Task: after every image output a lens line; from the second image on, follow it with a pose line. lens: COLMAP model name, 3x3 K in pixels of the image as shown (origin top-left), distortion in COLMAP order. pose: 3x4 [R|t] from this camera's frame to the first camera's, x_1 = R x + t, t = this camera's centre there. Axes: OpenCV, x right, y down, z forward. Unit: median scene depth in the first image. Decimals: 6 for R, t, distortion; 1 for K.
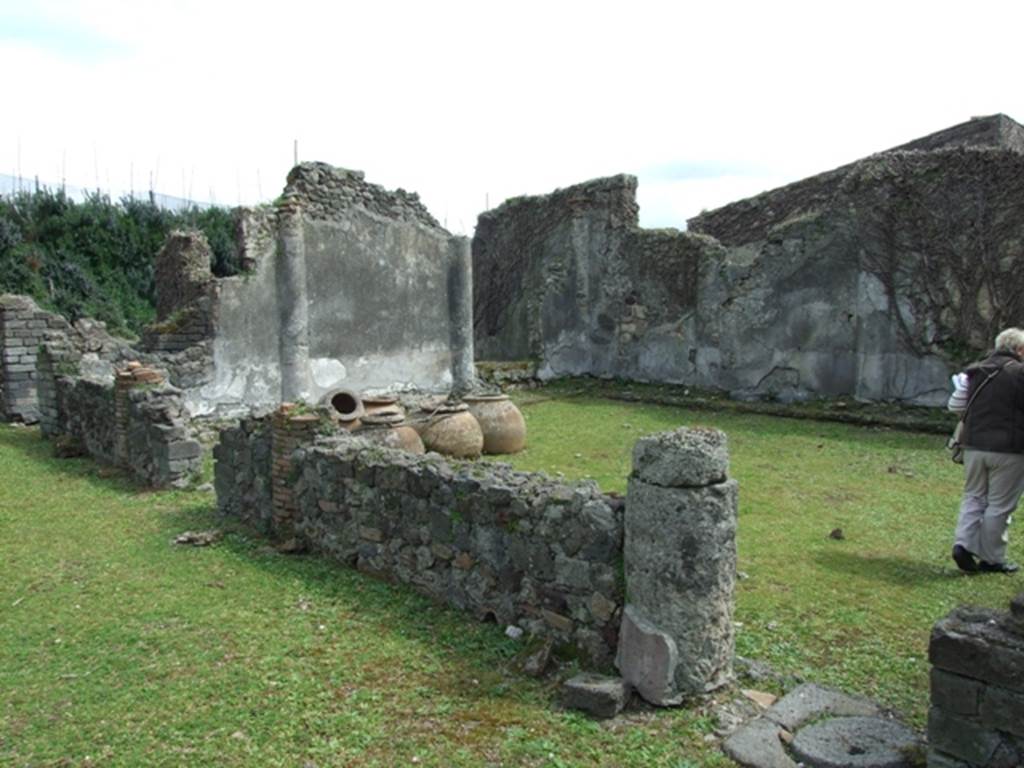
lens RADIAL K [[816.1, 0, 513.8], [0, 816.1, 375.9], [0, 0, 1]] dist [-0.066921, 0.064110]
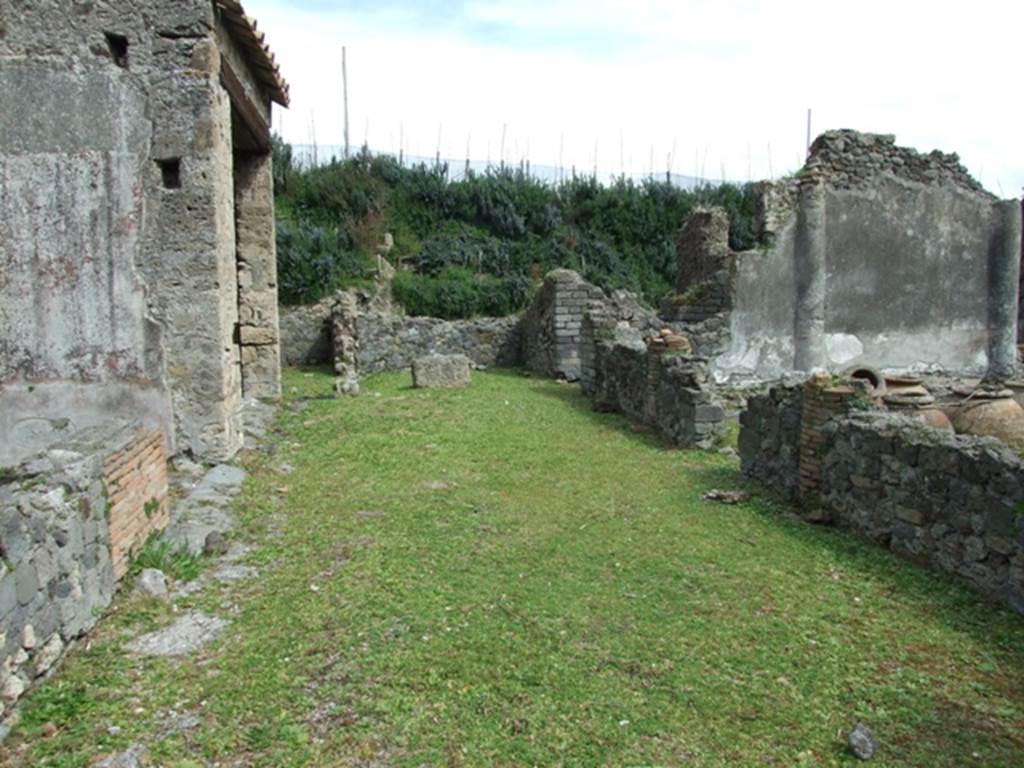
lens RADIAL K [[816.1, 0, 506.5], [0, 816.1, 372.2], [0, 0, 1]] dist [-0.066921, 0.064110]
pose [[0.824474, 0.058951, -0.562821, -0.016519], [-0.044303, 0.998231, 0.039657, 0.003835], [0.564163, -0.007761, 0.825627, -0.017685]]
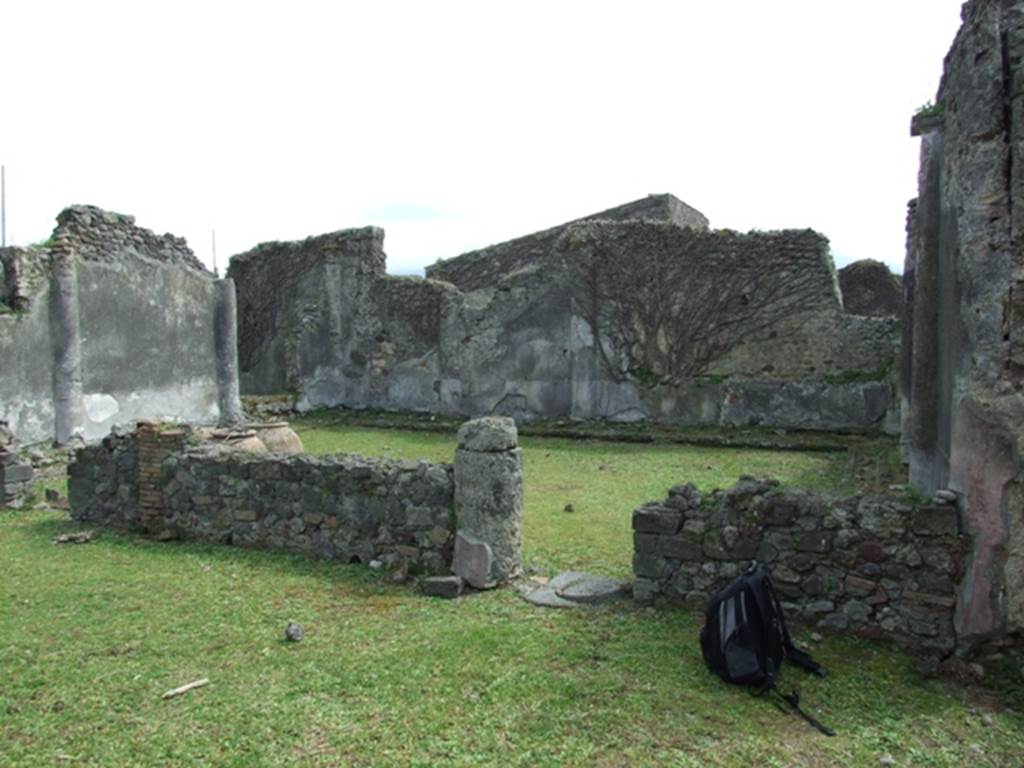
lens RADIAL K [[816.1, 0, 518.0], [0, 816.1, 380.0], [0, 0, 1]] dist [-0.066921, 0.064110]
pose [[0.940245, -0.015584, 0.340141, -0.077420], [0.029704, 0.998898, -0.036344, 0.013854], [-0.339199, 0.044276, 0.939672, -0.146754]]
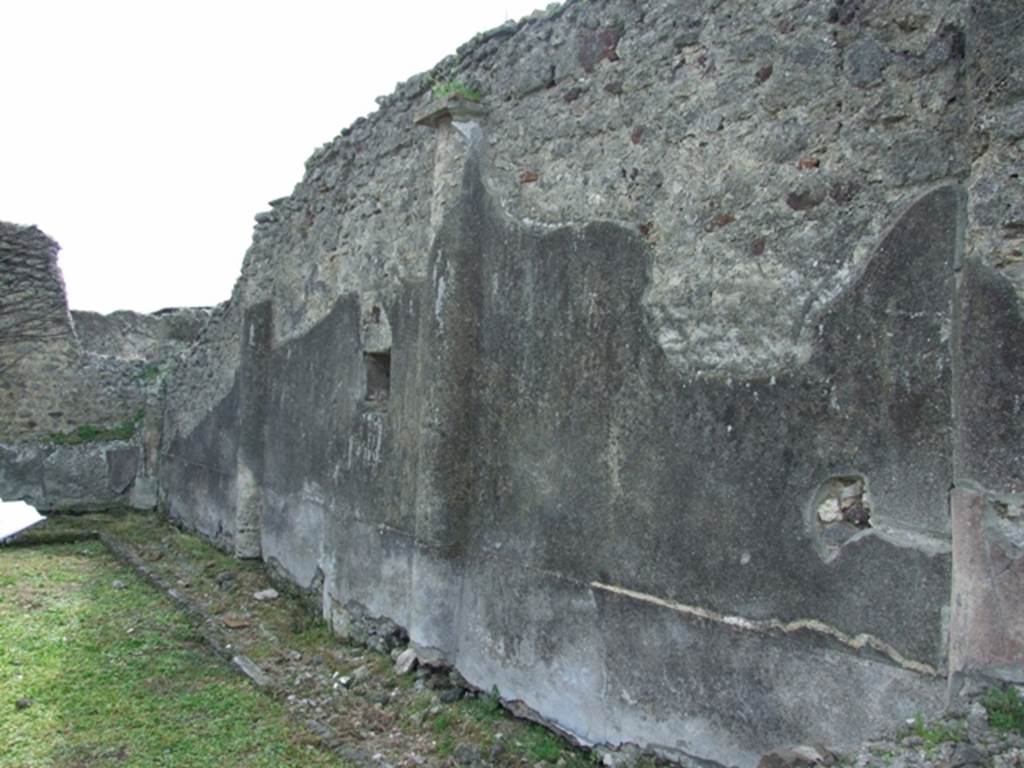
lens RADIAL K [[816.1, 0, 509.1], [0, 816.1, 377.9], [0, 0, 1]] dist [-0.066921, 0.064110]
pose [[0.150264, 0.034533, 0.988043, -0.015252], [0.045620, 0.998083, -0.041822, -0.022297], [-0.987593, 0.051359, 0.148400, 0.202186]]
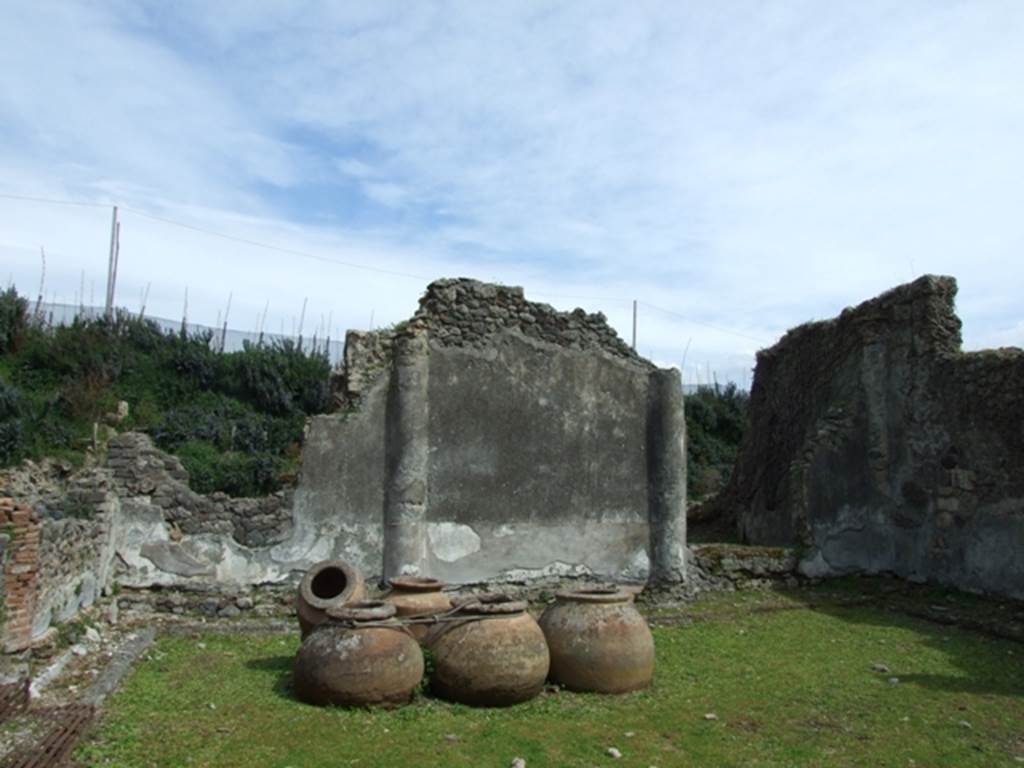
lens RADIAL K [[816.1, 0, 531.5], [0, 816.1, 367.3], [0, 0, 1]] dist [-0.066921, 0.064110]
pose [[0.873873, -0.040211, -0.484488, 0.212771], [-0.071582, 0.975069, -0.210041, -0.008996], [0.480855, 0.218230, 0.849208, 0.352512]]
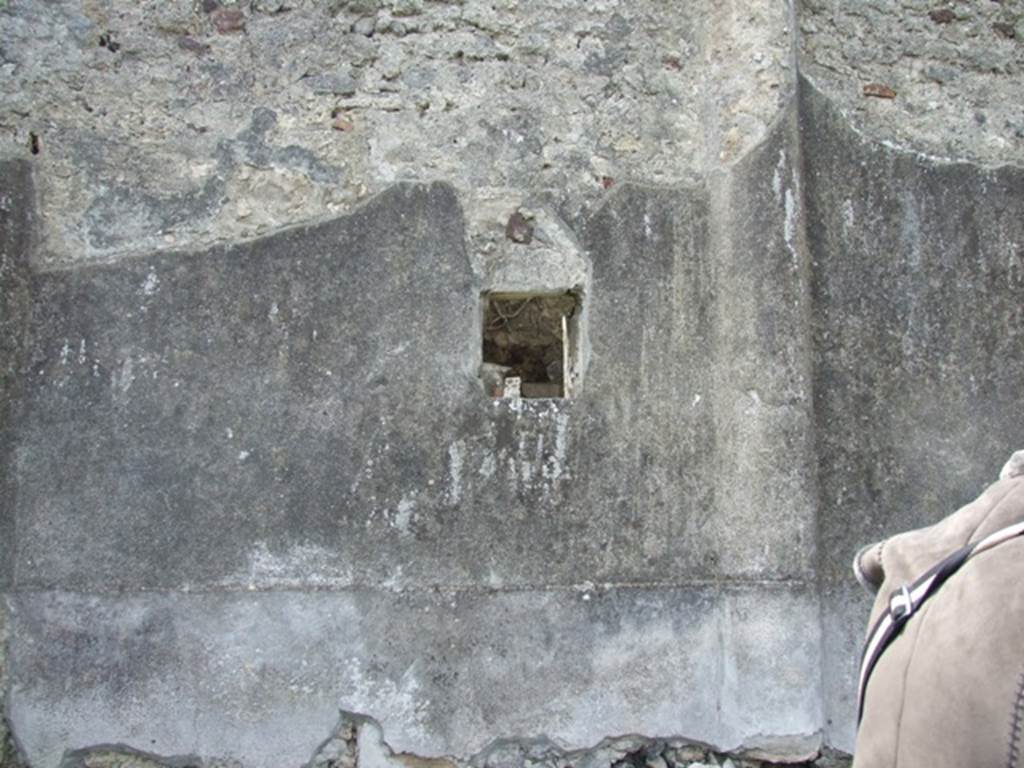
lens RADIAL K [[816.1, 0, 519.2], [0, 816.1, 370.4], [0, 0, 1]] dist [-0.066921, 0.064110]
pose [[-0.759741, 0.069680, 0.646482, 0.281644], [0.069654, 0.997242, -0.025630, -0.027531], [-0.646485, 0.025558, -0.762499, 0.581029]]
